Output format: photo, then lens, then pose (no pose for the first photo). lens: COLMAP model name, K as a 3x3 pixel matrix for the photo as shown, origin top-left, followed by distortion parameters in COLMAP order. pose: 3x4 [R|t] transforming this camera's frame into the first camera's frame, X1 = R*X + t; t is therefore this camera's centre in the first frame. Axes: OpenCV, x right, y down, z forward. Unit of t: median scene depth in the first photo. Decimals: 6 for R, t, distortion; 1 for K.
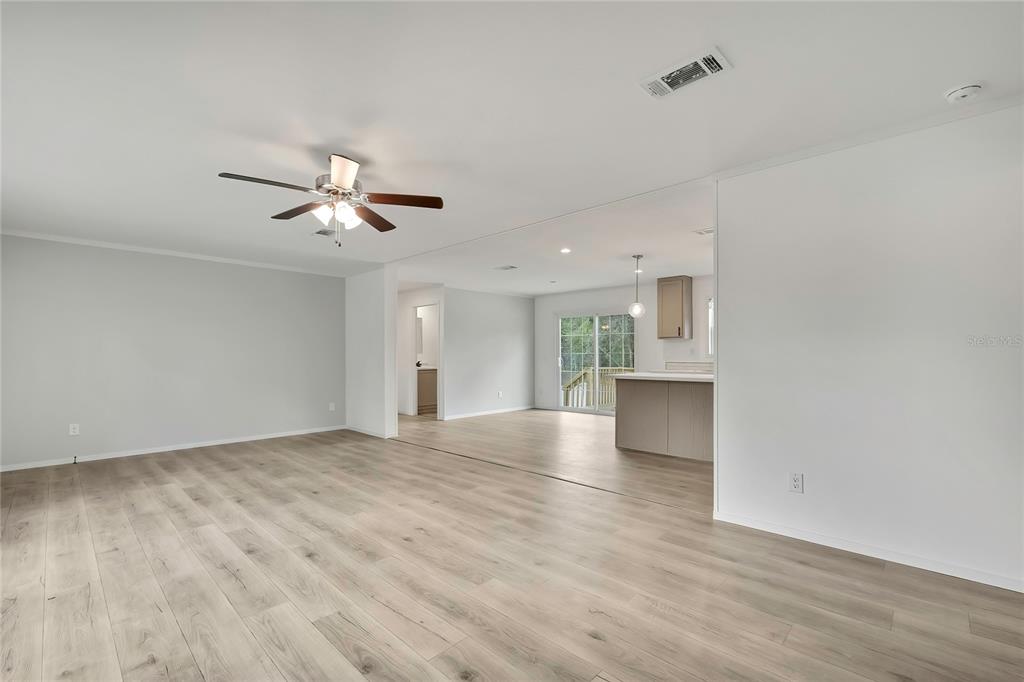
lens RADIAL K [[444.5, 0, 533.6], [0, 444.5, 359.0], [0, 0, 1]] dist [-0.019711, 0.000561]
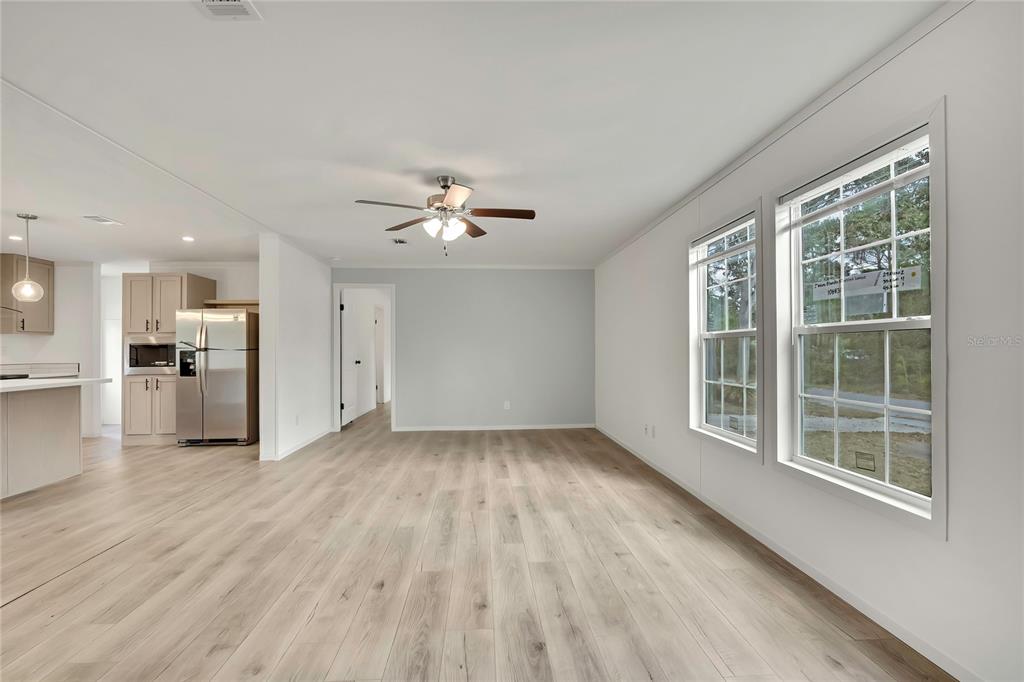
lens RADIAL K [[452.7, 0, 507.1], [0, 452.7, 347.9], [0, 0, 1]] dist [-0.013886, 0.000371]
pose [[-0.710036, 0.006083, 0.704139, -1.139901], [0.012358, 0.999916, 0.003823, -0.016162], [-0.704057, 0.011416, -0.710052, 1.430122]]
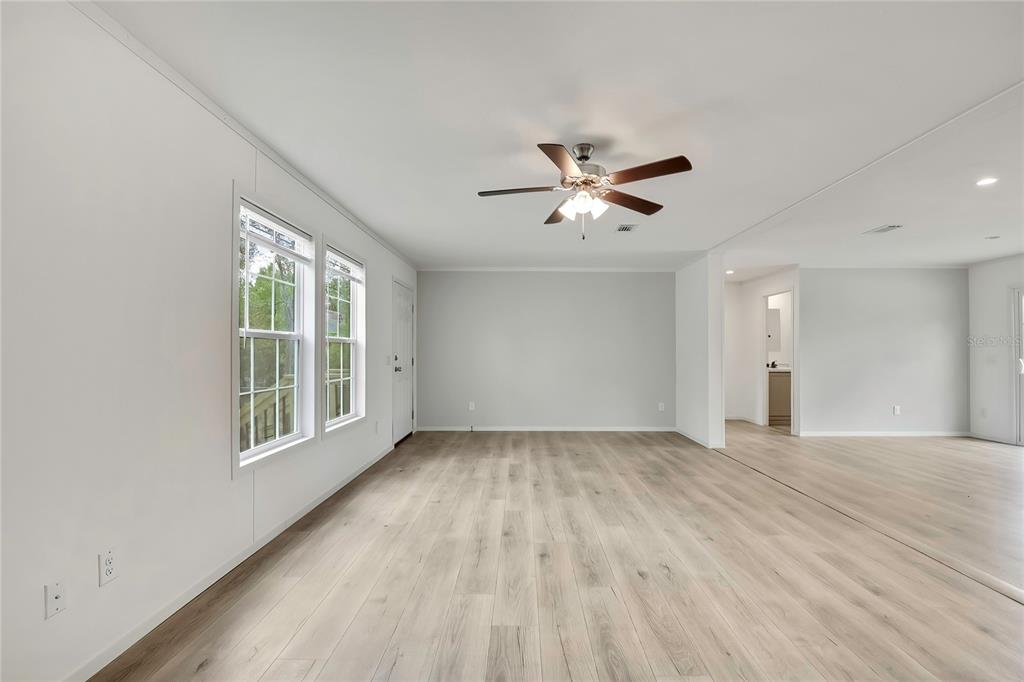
lens RADIAL K [[458.0, 0, 519.4], [0, 458.0, 347.1], [0, 0, 1]] dist [-0.016140, 0.000229]
pose [[0.665130, -0.004815, -0.746712, 0.167728], [-0.012117, 0.999778, -0.017239, -0.002413], [0.746629, 0.020514, 0.664924, 0.203006]]
